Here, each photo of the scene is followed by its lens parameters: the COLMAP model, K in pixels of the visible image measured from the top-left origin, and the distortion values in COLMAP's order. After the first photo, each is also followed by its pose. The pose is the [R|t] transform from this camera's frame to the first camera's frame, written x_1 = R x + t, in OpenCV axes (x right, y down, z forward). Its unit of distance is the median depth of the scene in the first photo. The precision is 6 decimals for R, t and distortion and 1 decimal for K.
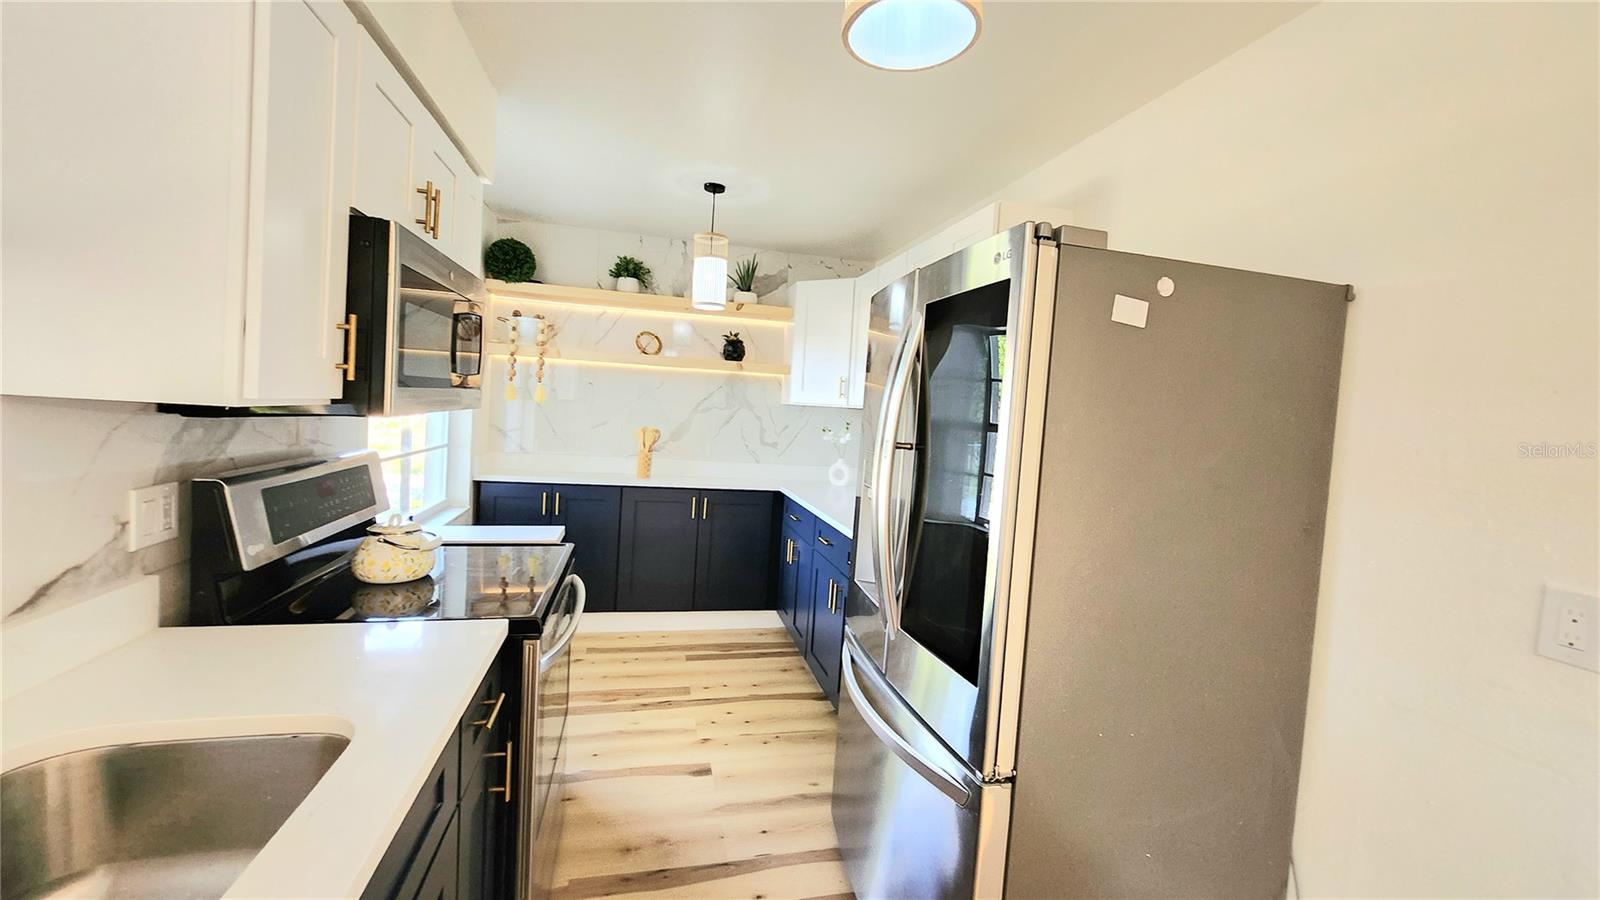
lens RADIAL K [[637.8, 0, 798.8], [0, 637.8, 437.7], [0, 0, 1]] dist [-0.002042, -0.000029]
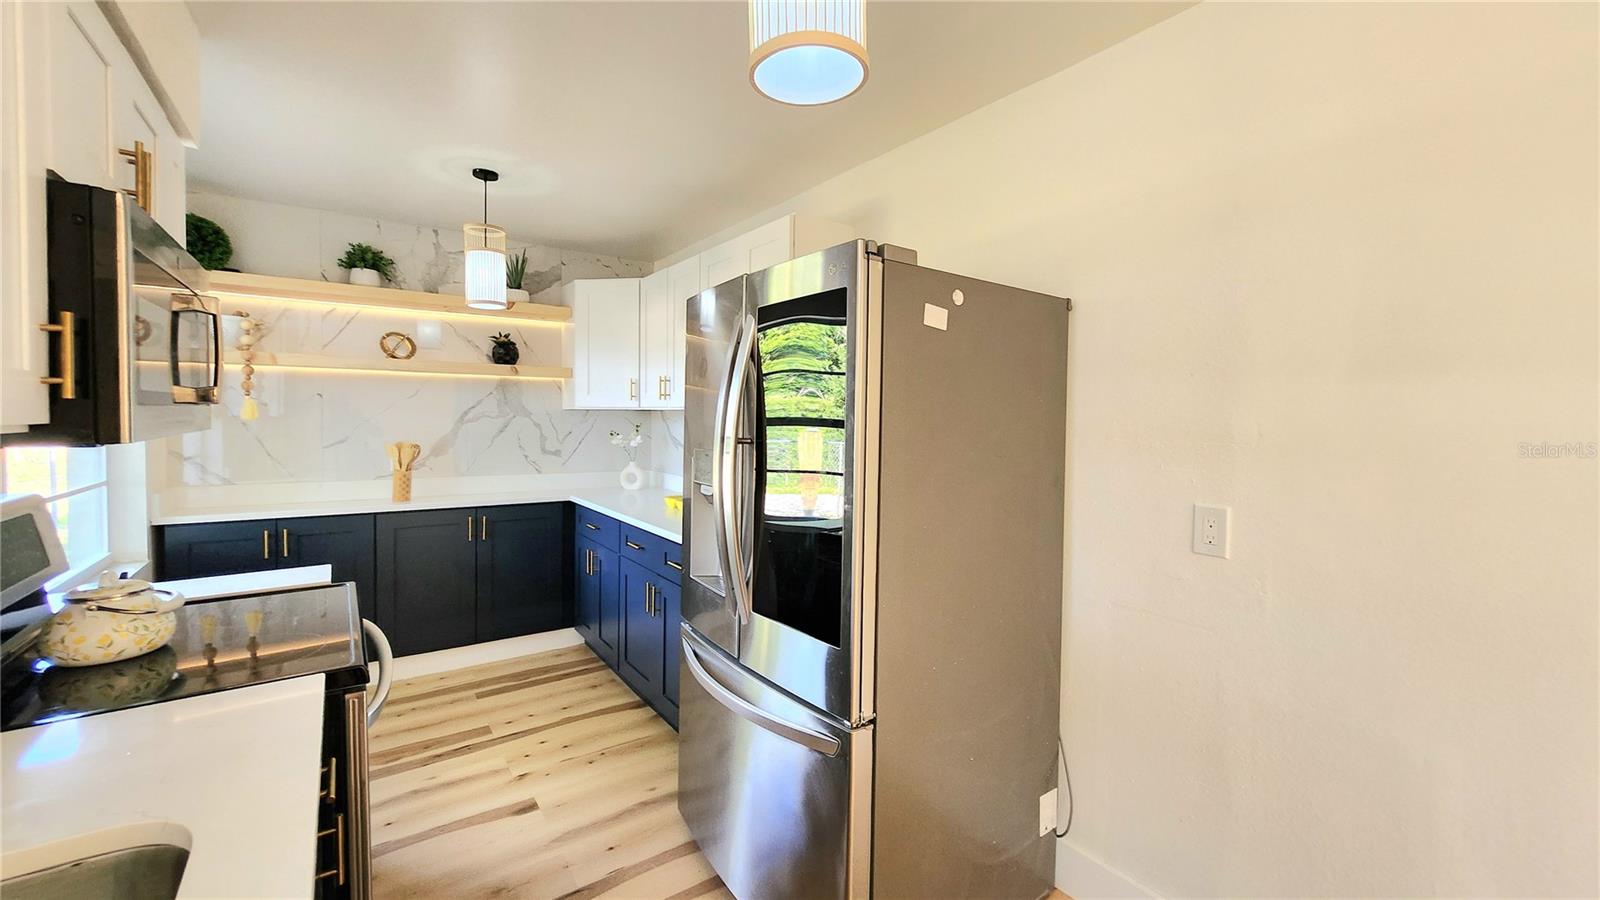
lens RADIAL K [[640.1, 0, 804.8], [0, 640.1, 438.1], [0, 0, 1]] dist [-0.001005, -0.000070]
pose [[0.925188, -0.061815, 0.374441, -0.083656], [0.061822, 0.998015, 0.012004, 0.001112], [-0.374440, 0.012043, 0.927173, -0.016499]]
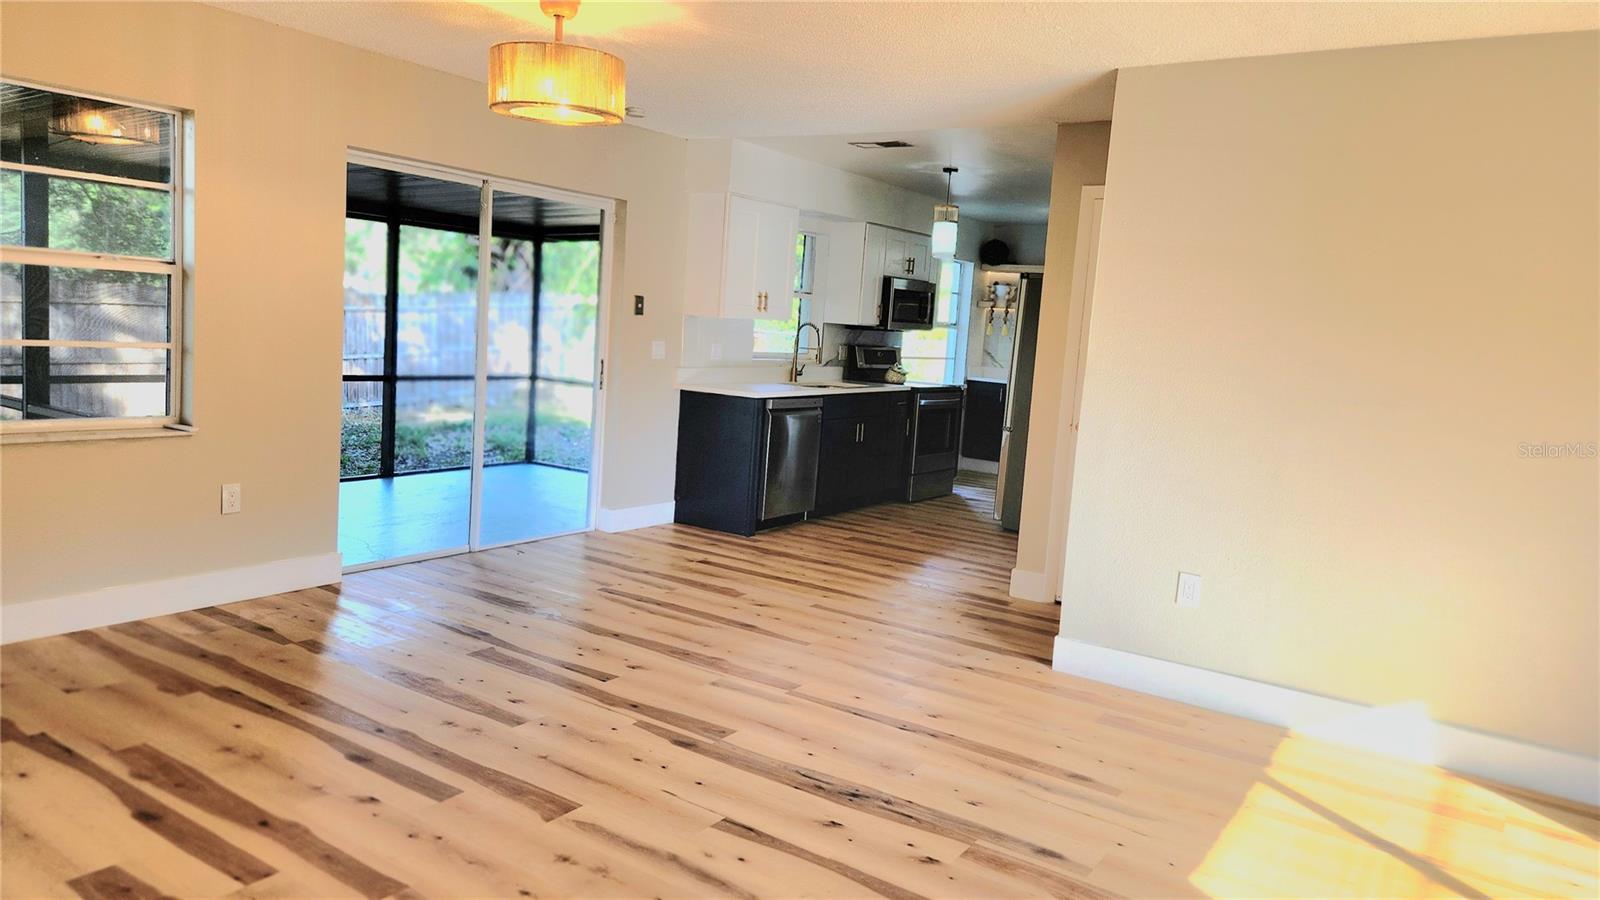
lens RADIAL K [[1072.5, 0, 800.0], [0, 1072.5, 450.0], [0, 0, 1]] dist [0.074600, -0.059966]
pose [[0.684069, 0.078038, -0.725231, 1.775577], [-0.065208, 0.996822, 0.045755, 0.203708], [0.726497, 0.015991, 0.686984, -1.813601]]
